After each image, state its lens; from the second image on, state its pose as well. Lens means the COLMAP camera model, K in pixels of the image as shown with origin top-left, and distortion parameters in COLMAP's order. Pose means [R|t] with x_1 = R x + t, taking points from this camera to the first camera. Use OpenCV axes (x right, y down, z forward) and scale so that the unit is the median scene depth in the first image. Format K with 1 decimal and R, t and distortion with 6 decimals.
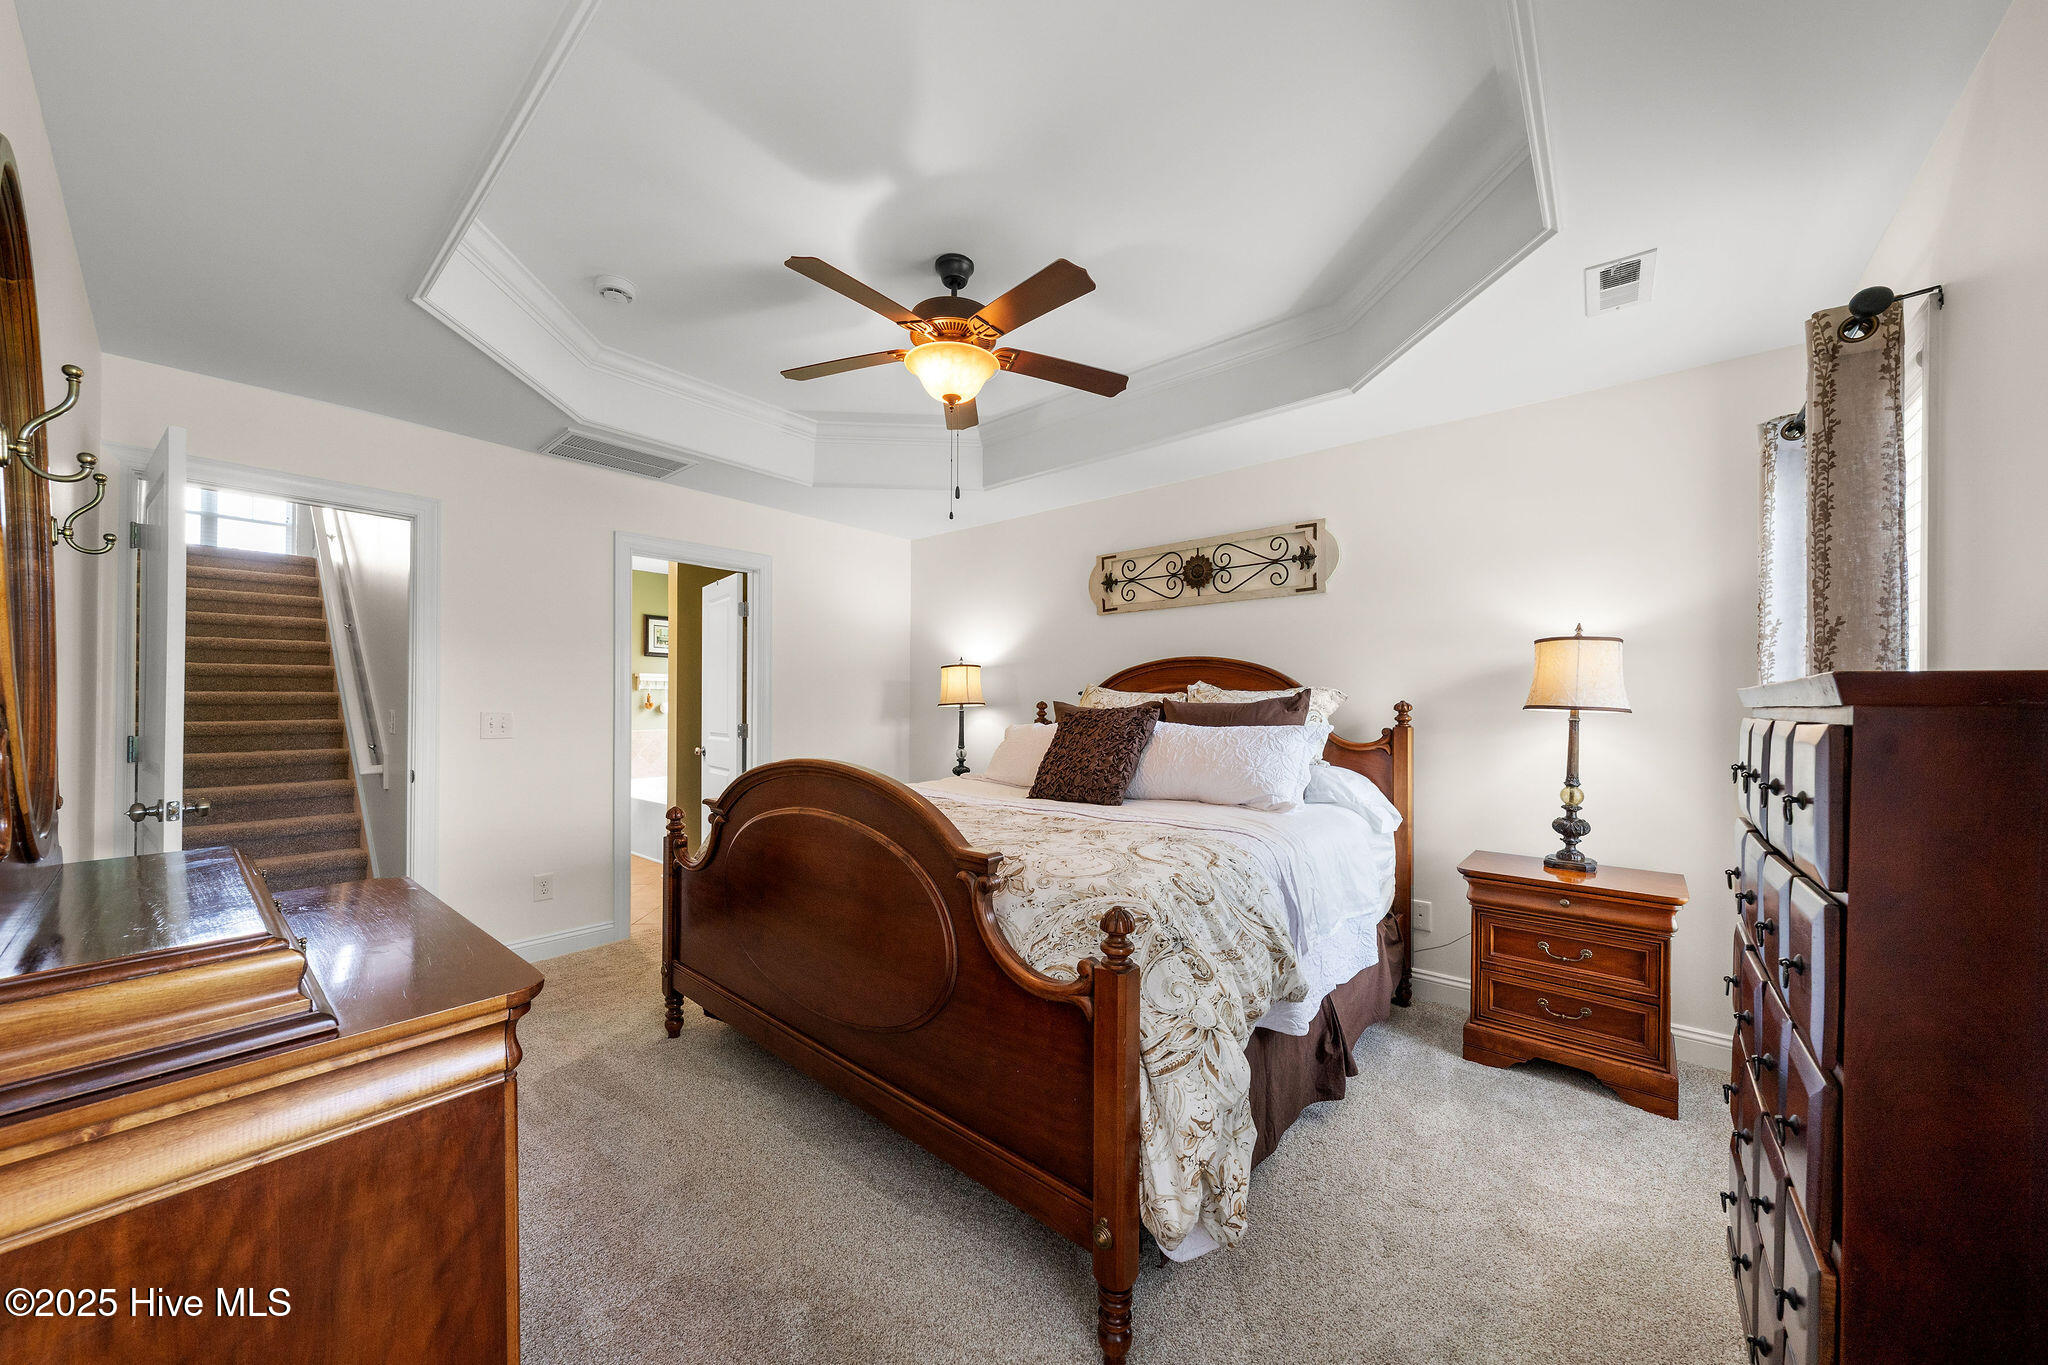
lens RADIAL K [[695.0, 0, 1036.3], [0, 695.0, 696.9], [0, 0, 1]] dist [-0.003245, 0.000347]
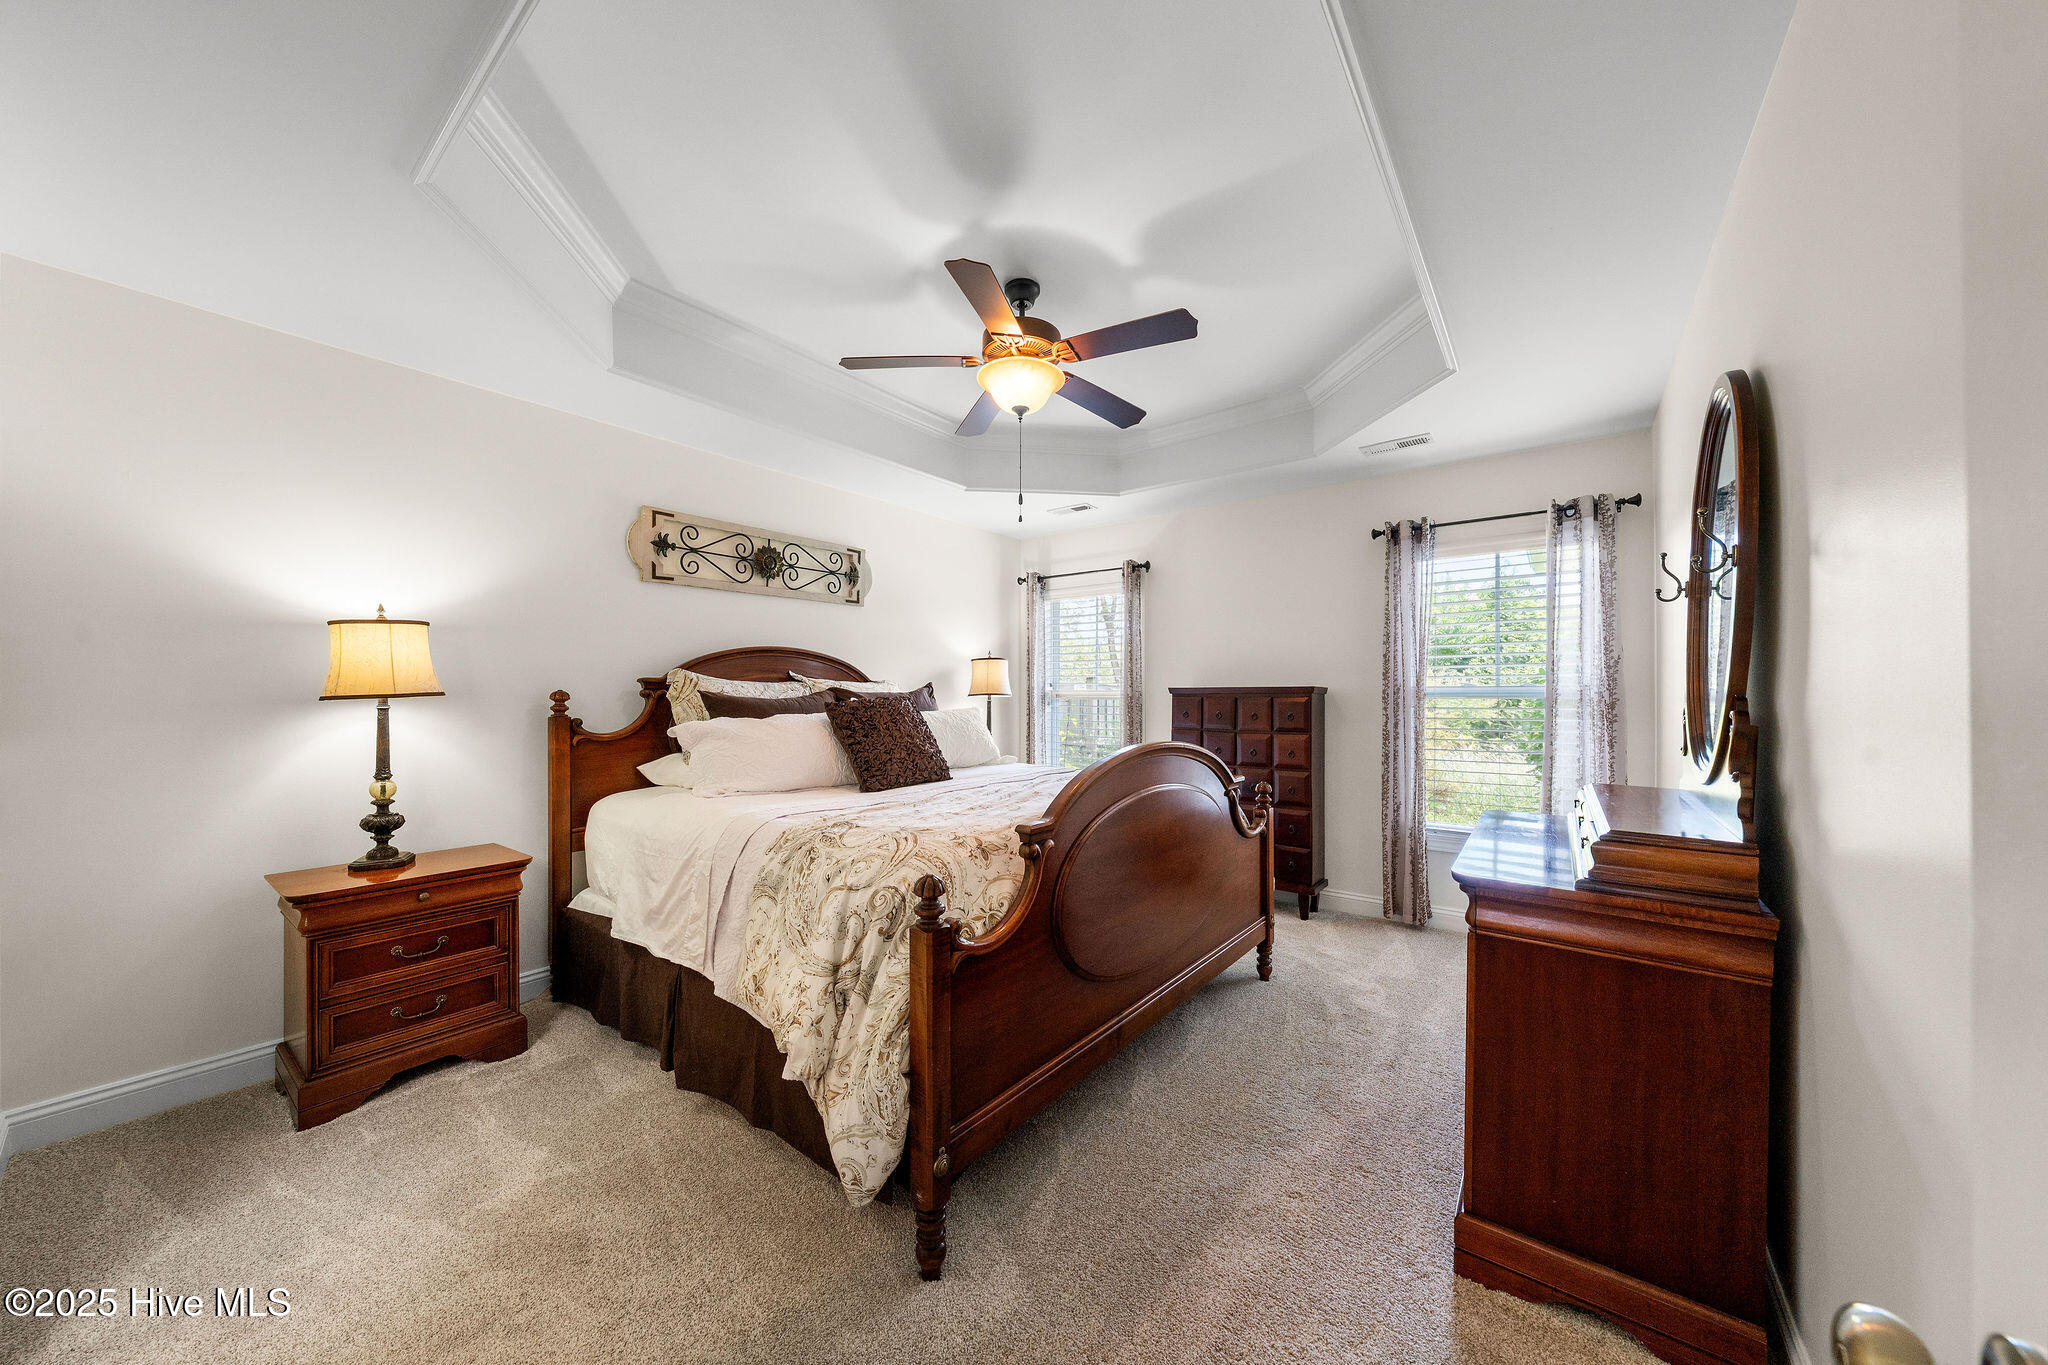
lens RADIAL K [[695.0, 0, 1034.0], [0, 695.0, 690.2], [0, 0, 1]] dist [-0.003245, 0.000347]
pose [[-0.041002, -0.001112, 0.999158, -0.729097], [-0.009374, 0.999956, 0.000728, 0.001037], [-0.999115, -0.009336, -0.041010, 0.602985]]
